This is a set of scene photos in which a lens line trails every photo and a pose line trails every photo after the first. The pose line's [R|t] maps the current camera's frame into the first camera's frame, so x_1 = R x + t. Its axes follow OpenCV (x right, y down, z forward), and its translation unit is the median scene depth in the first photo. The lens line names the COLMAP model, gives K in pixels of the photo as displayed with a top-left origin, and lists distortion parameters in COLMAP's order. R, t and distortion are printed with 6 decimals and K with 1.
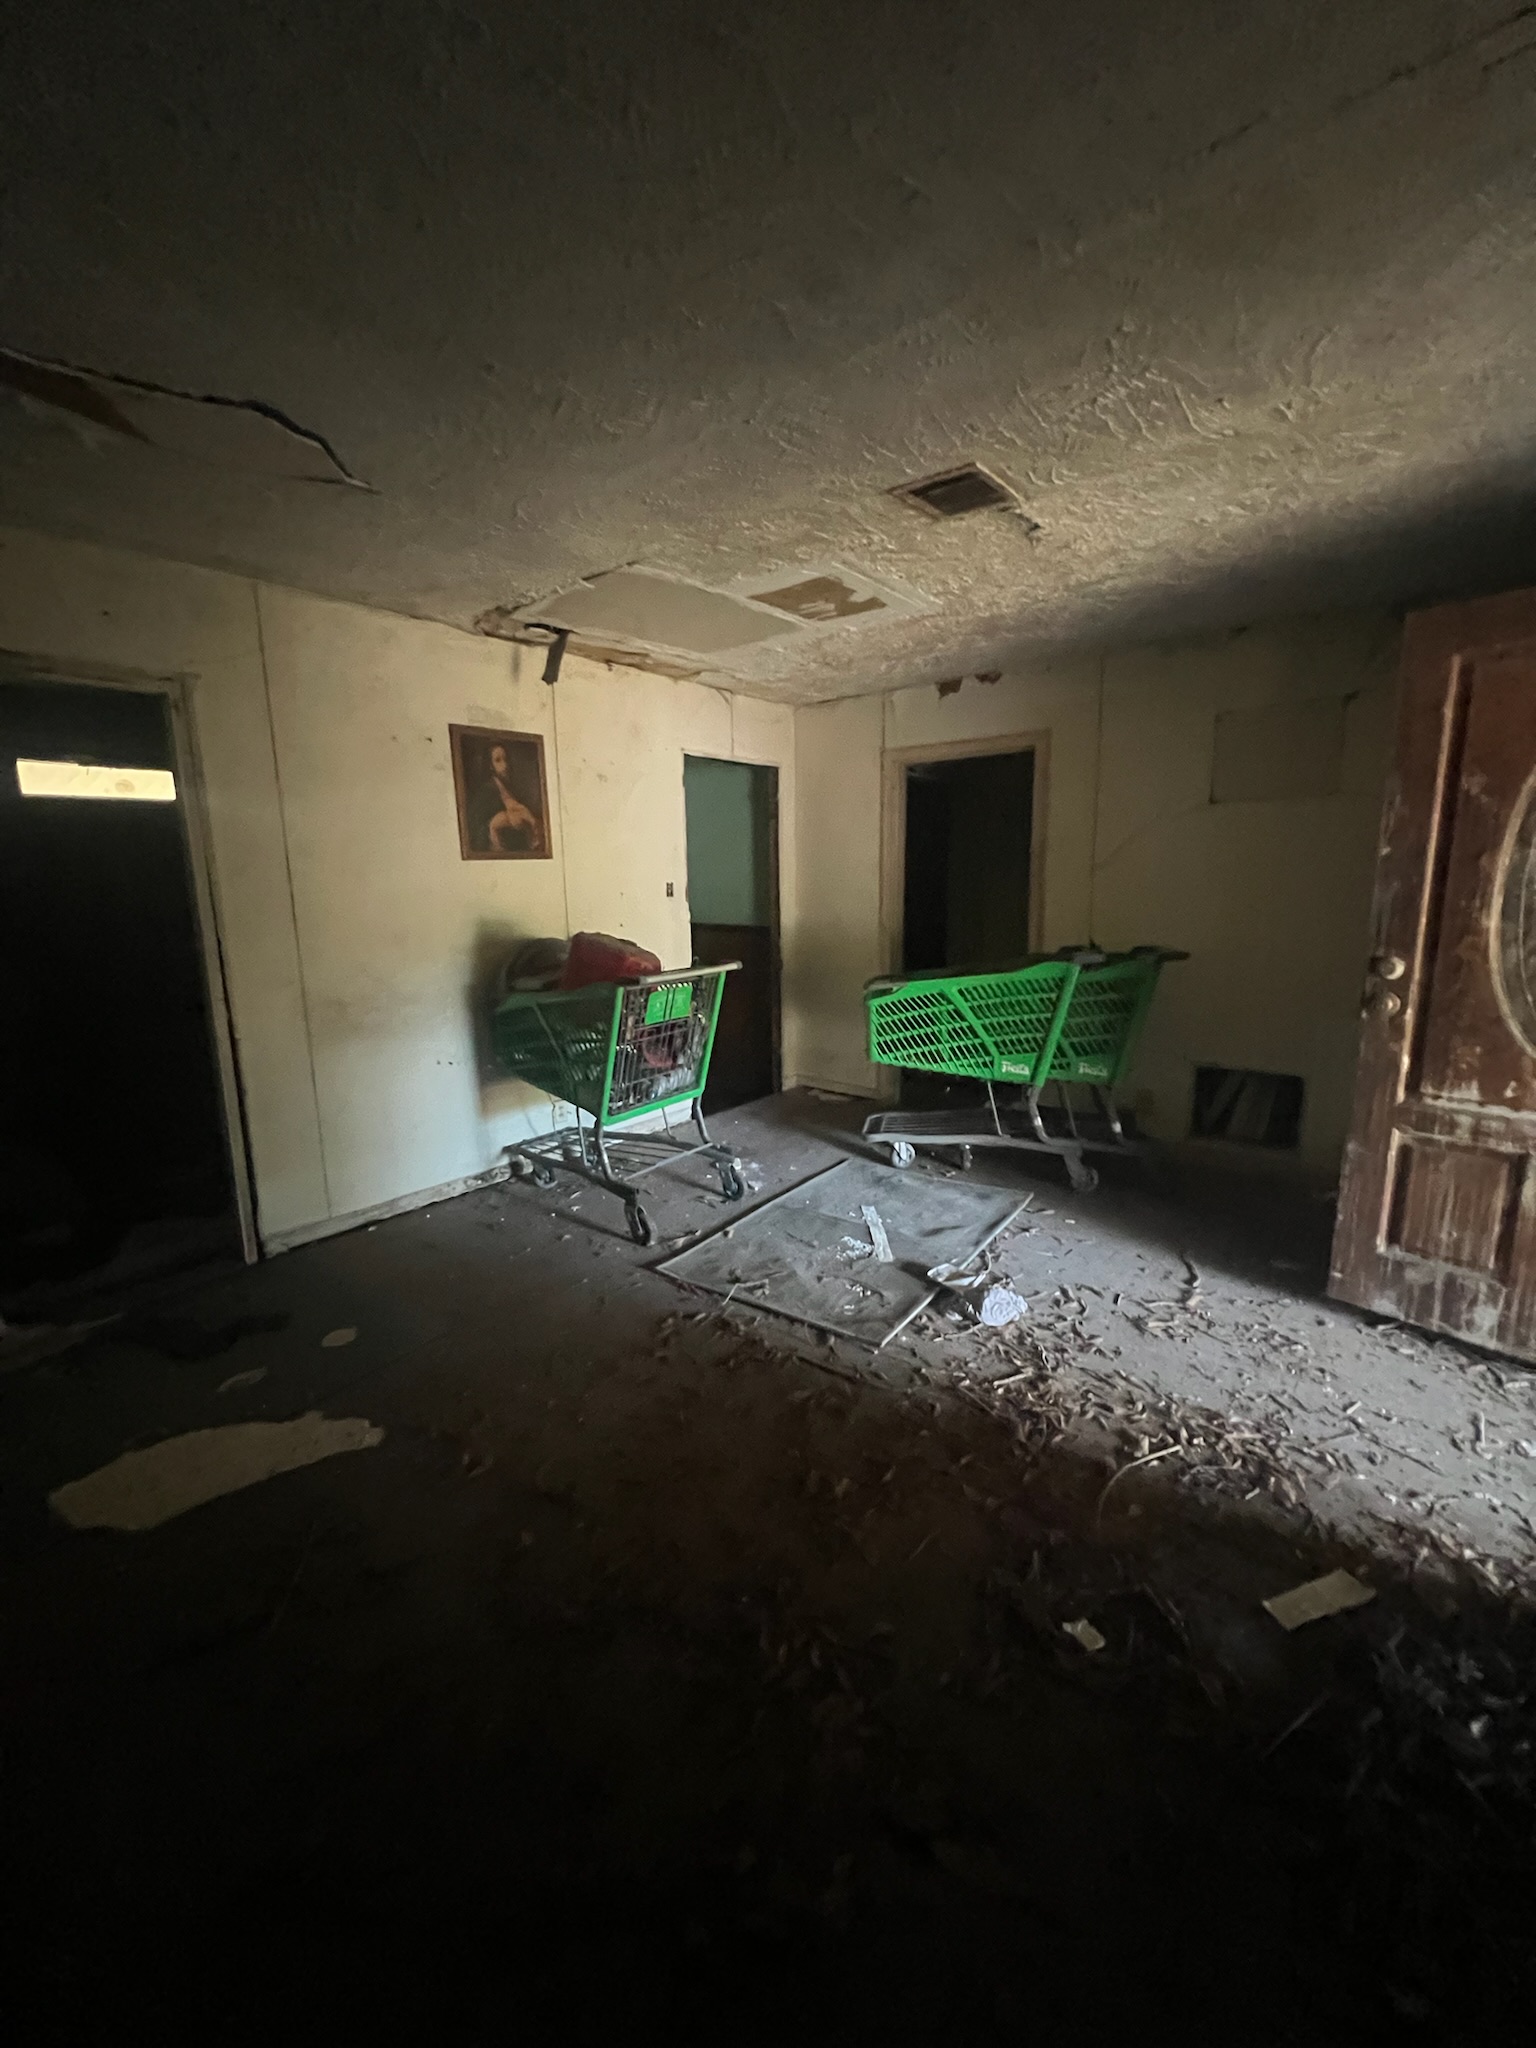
lens RADIAL K [[821.5, 0, 767.7], [0, 821.5, 1020.6], [0, 0, 1]] dist [0.004346, -0.000892]
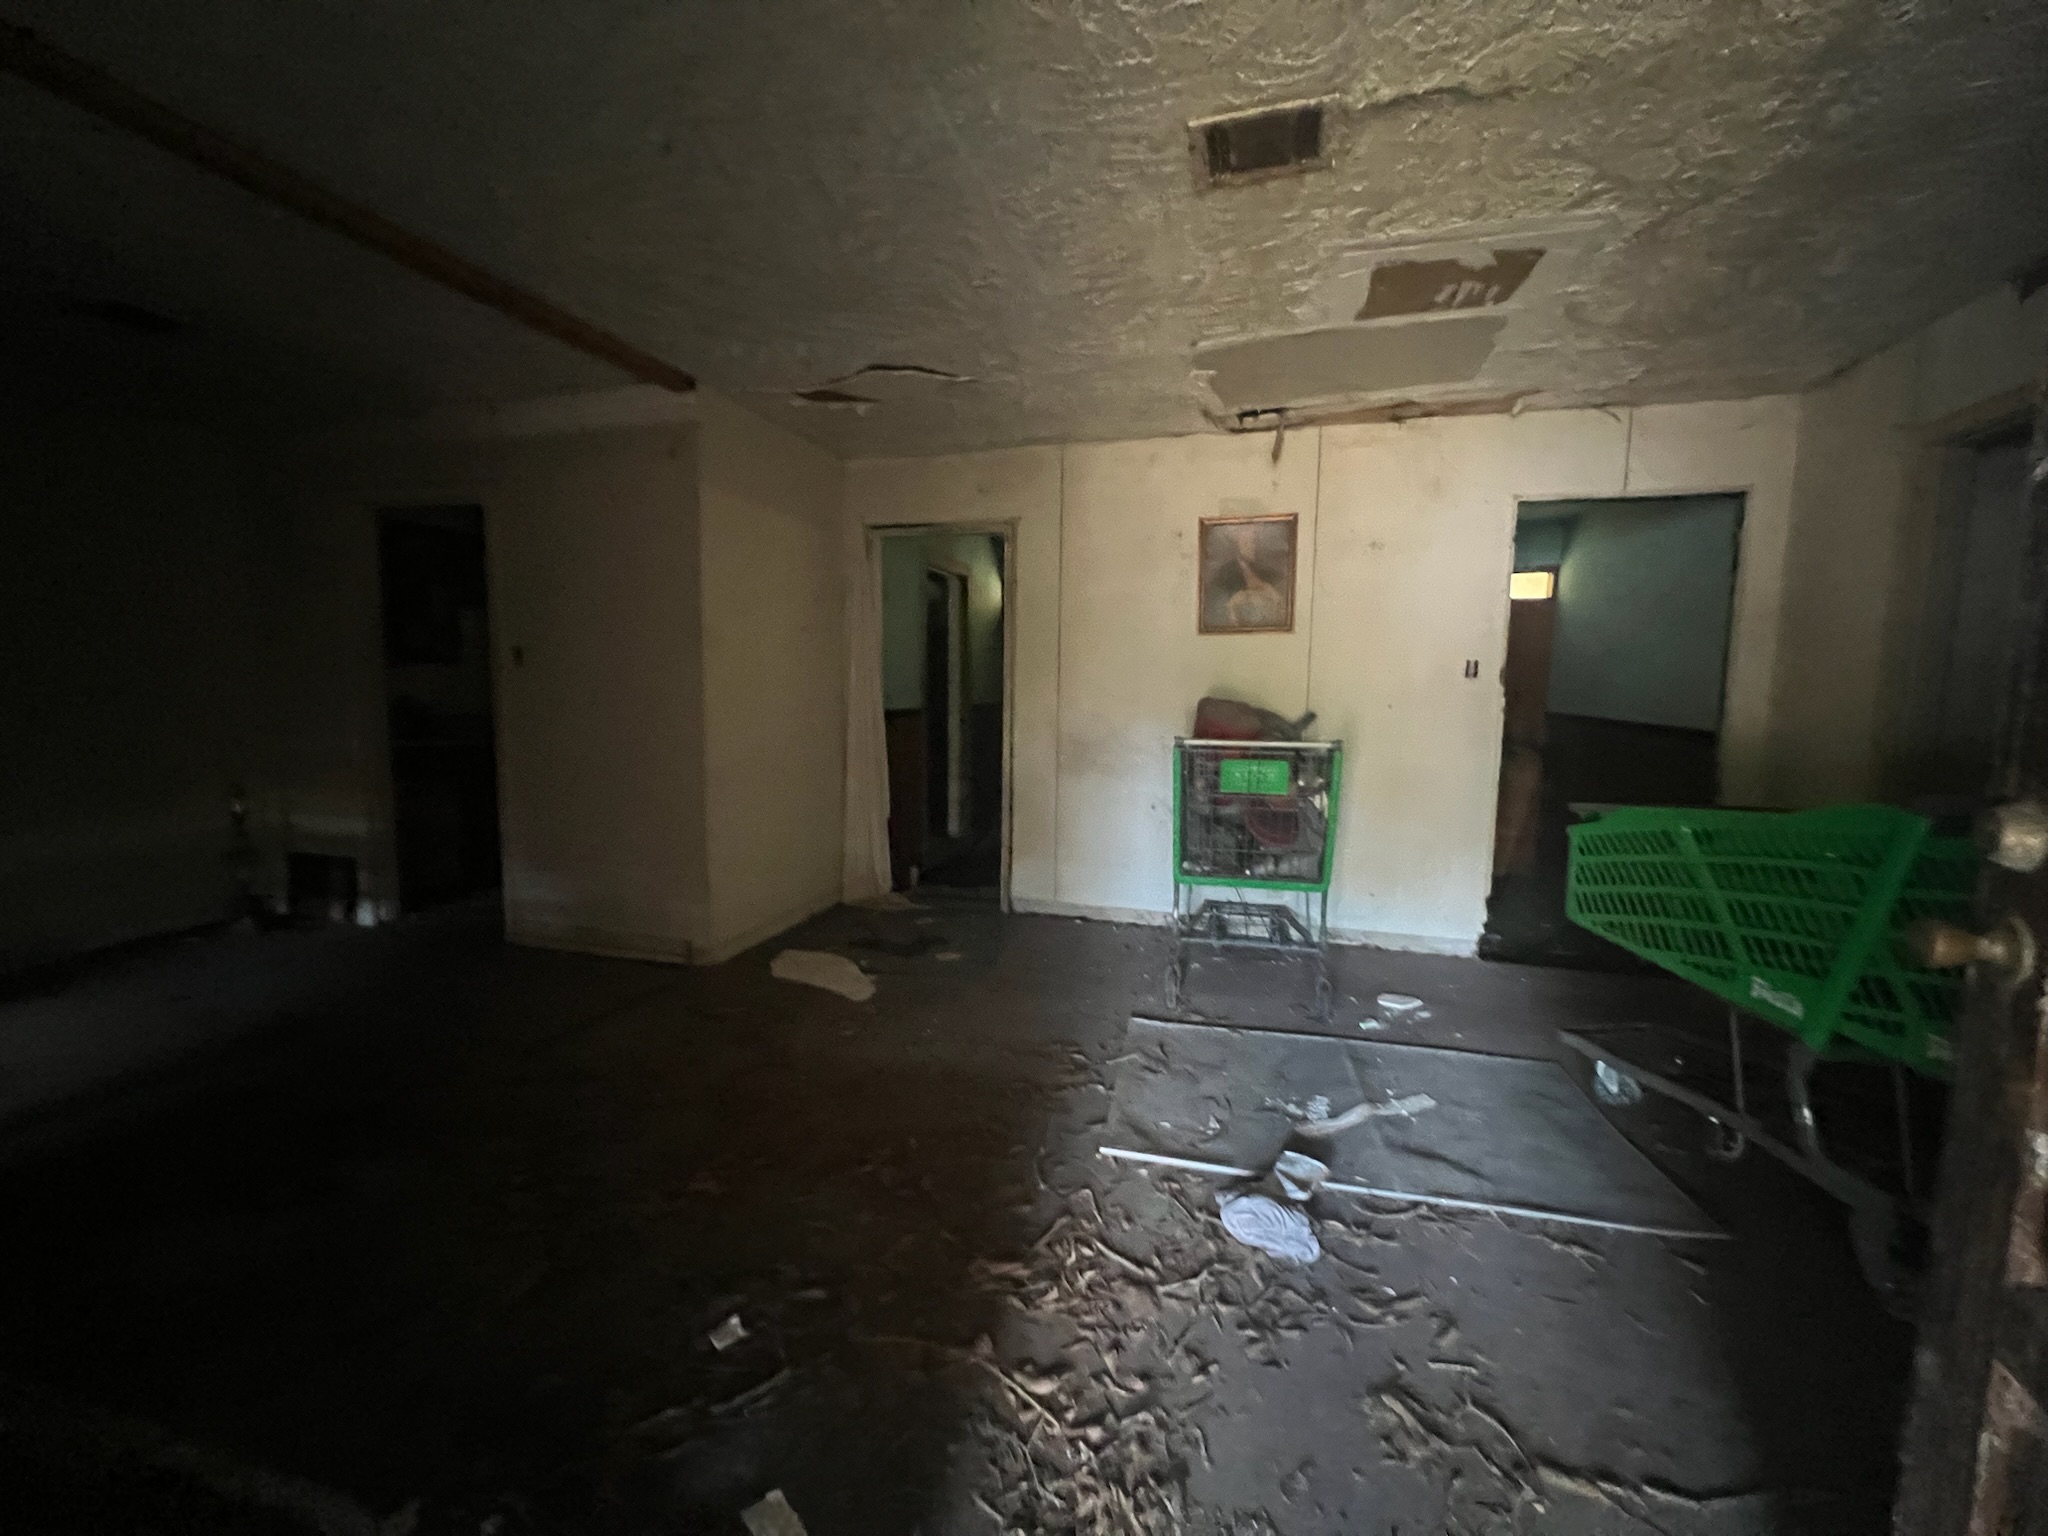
lens RADIAL K [[821.5, 0, 1022.8], [0, 821.5, 765.9], [0, 0, 1]] dist [0.004346, -0.000892]
pose [[0.397300, 0.112630, -0.910751, 0.631895], [-0.180448, 0.982653, 0.042804, -0.024286], [0.899773, 0.147338, 0.410731, 0.368740]]
